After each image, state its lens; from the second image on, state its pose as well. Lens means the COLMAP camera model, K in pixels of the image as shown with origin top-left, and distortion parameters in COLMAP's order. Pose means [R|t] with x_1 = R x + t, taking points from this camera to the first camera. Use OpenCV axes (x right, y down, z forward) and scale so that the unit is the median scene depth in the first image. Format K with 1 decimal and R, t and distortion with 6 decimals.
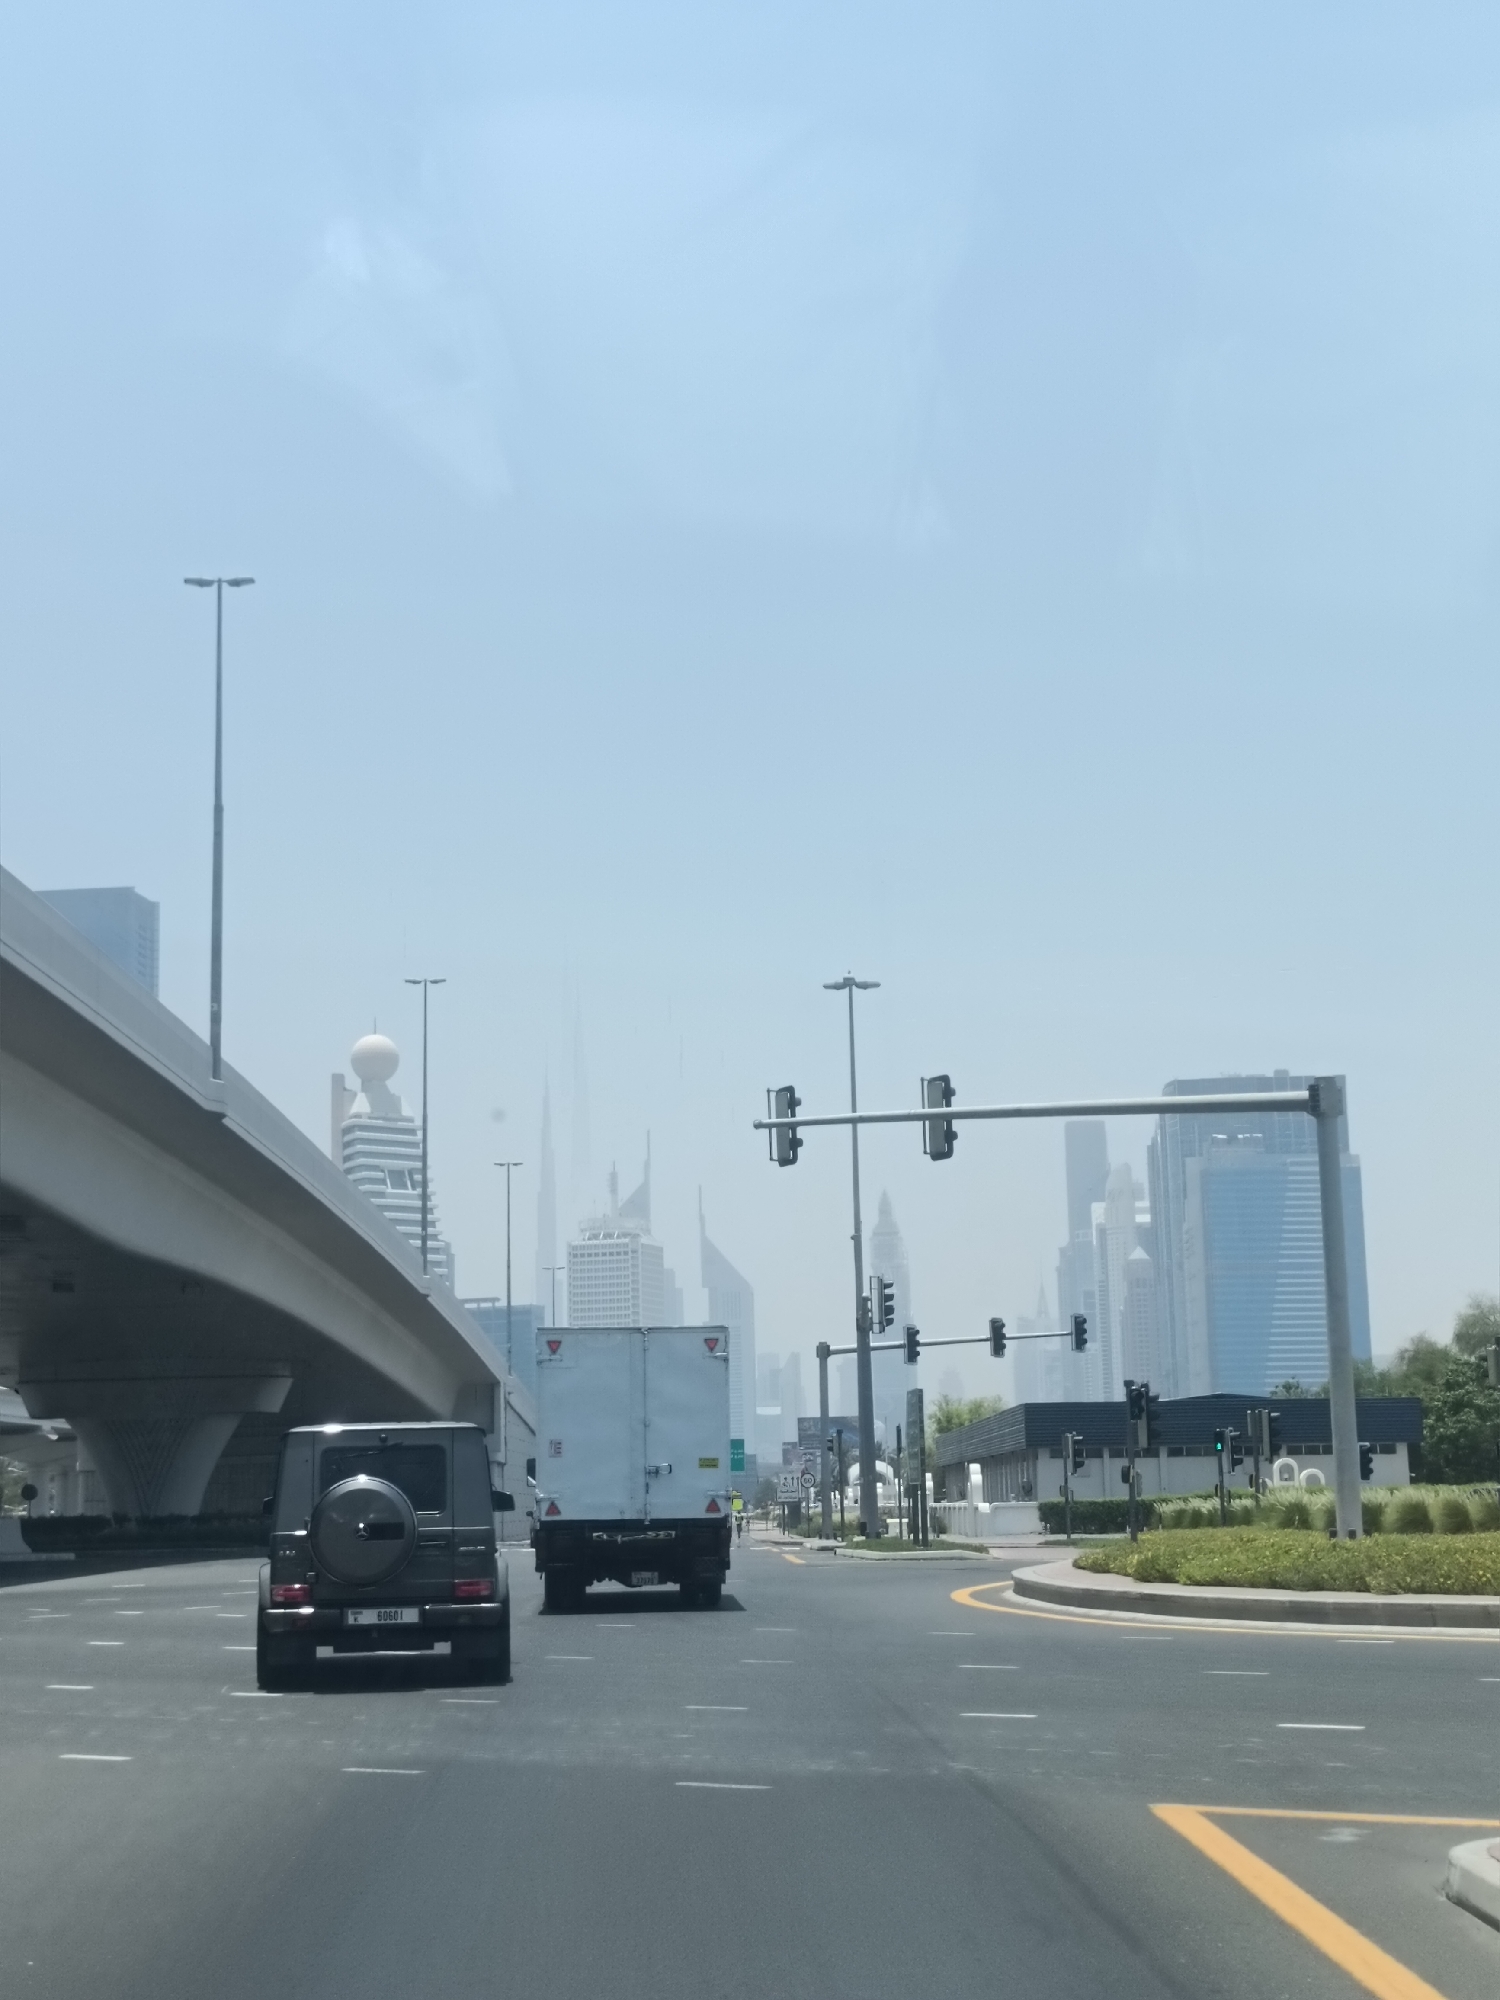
lens RADIAL K [[2947.2, 0, 743.6], [0, 2947.2, 1005.0], [0, 0, 1]] dist [0.081444, 0.000000]
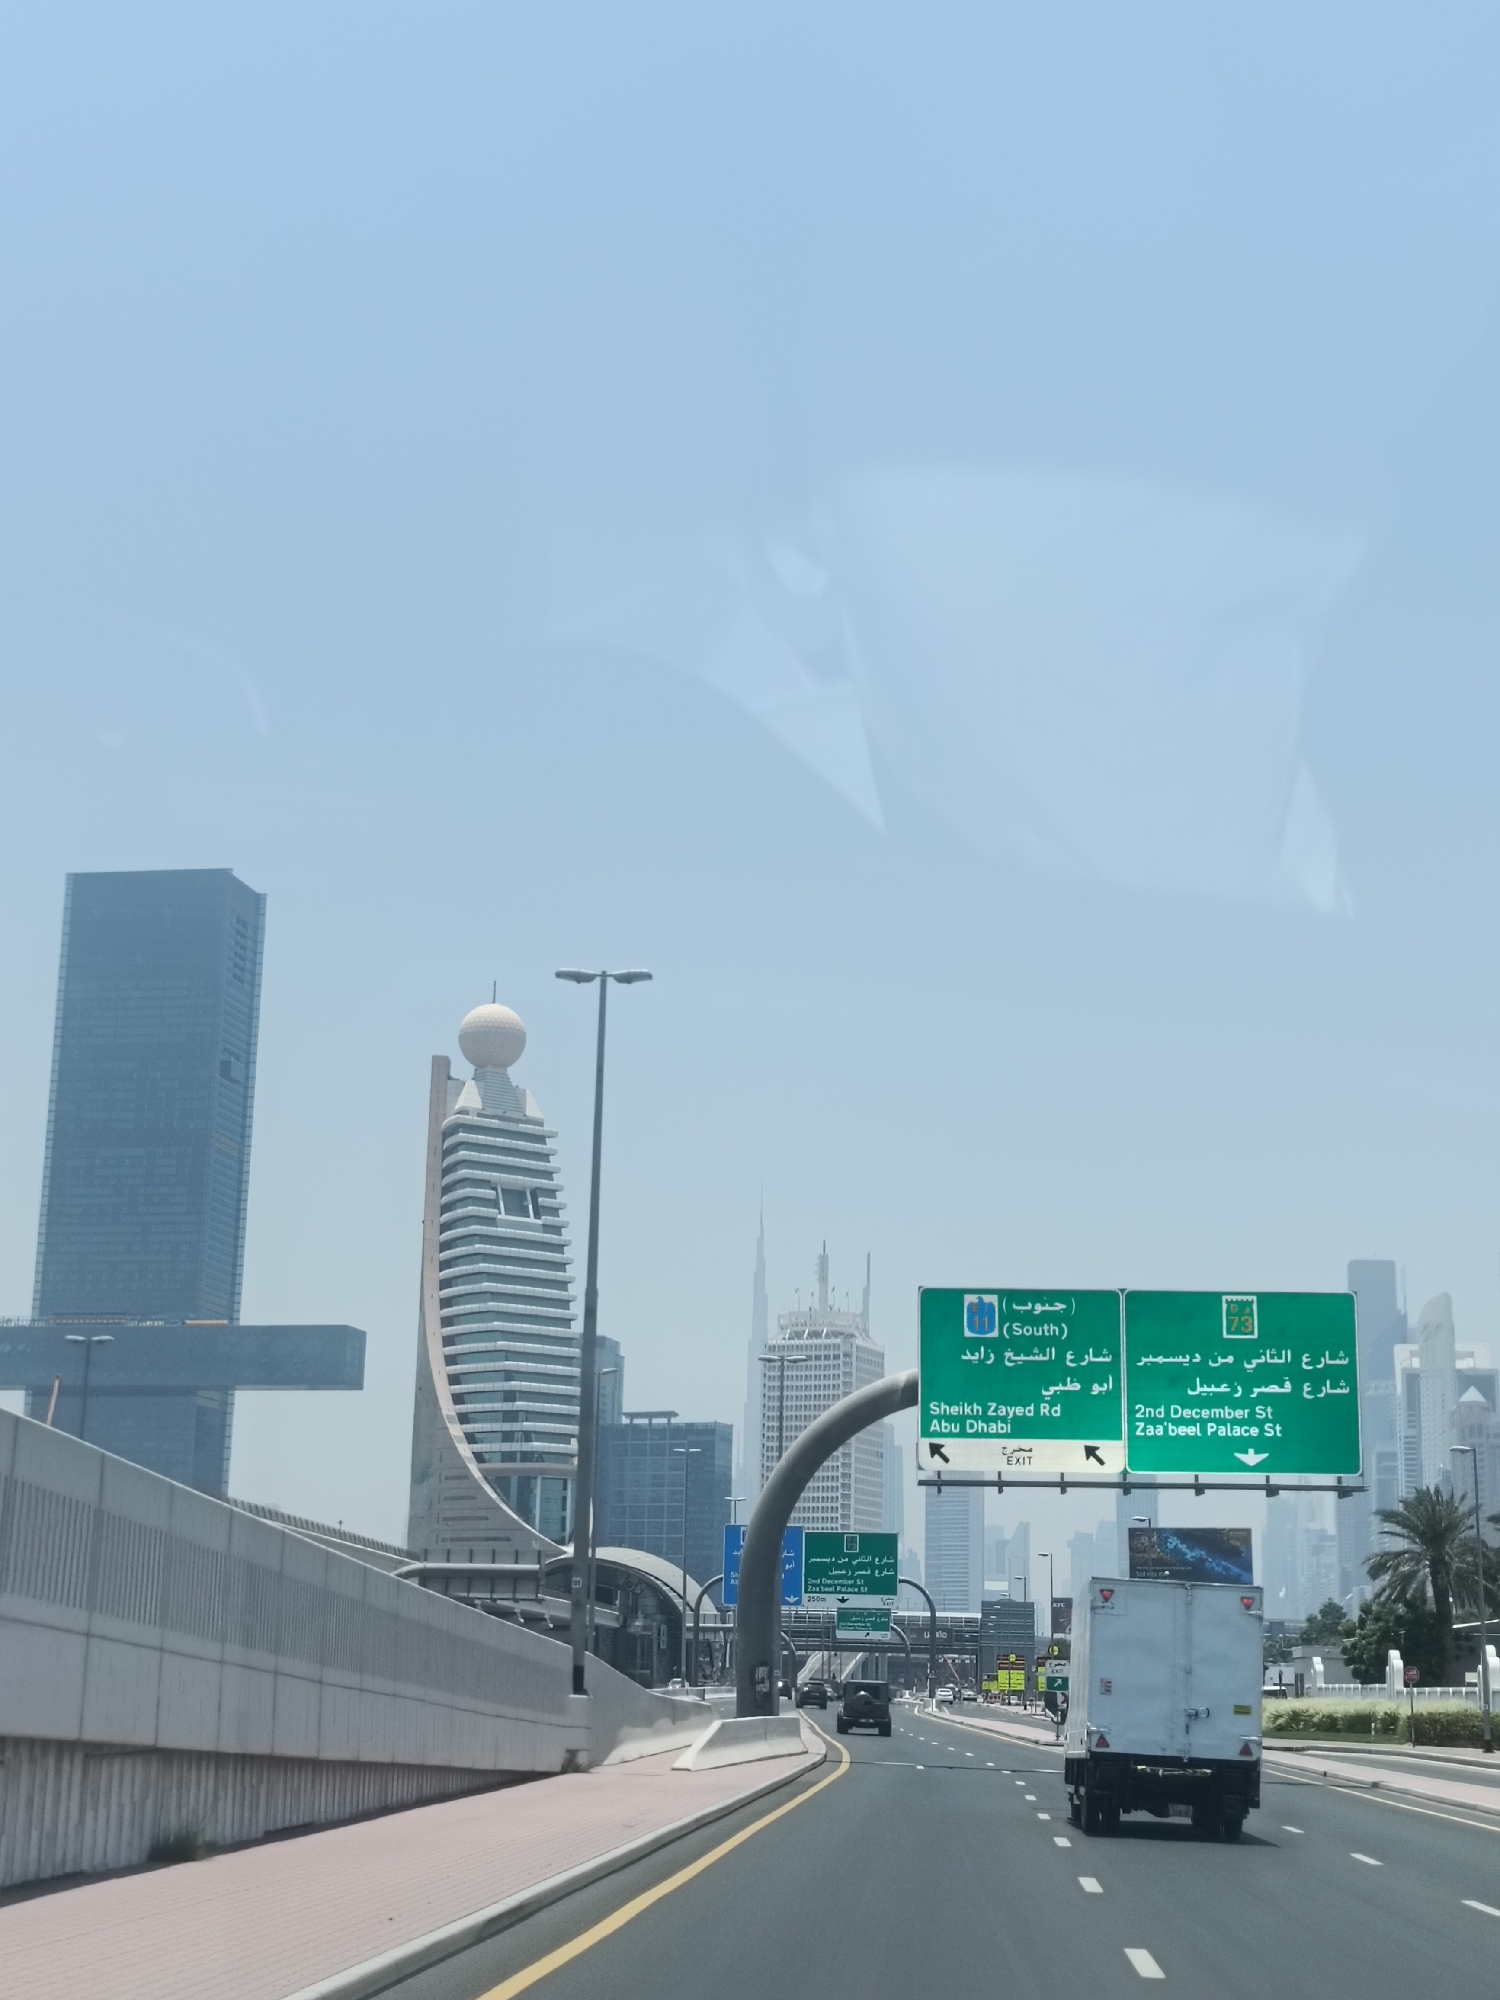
lens RADIAL K [[2947.2, 0, 754.4], [0, 2947.2, 999.7], [0, 0, 1]] dist [0.081444, 0.000000]
pose [[0.996943, 0.026057, -0.073654, -0.008576], [-0.030465, 0.997771, -0.059368, 0.049895], [0.071943, 0.061431, 0.995515, 0.288212]]
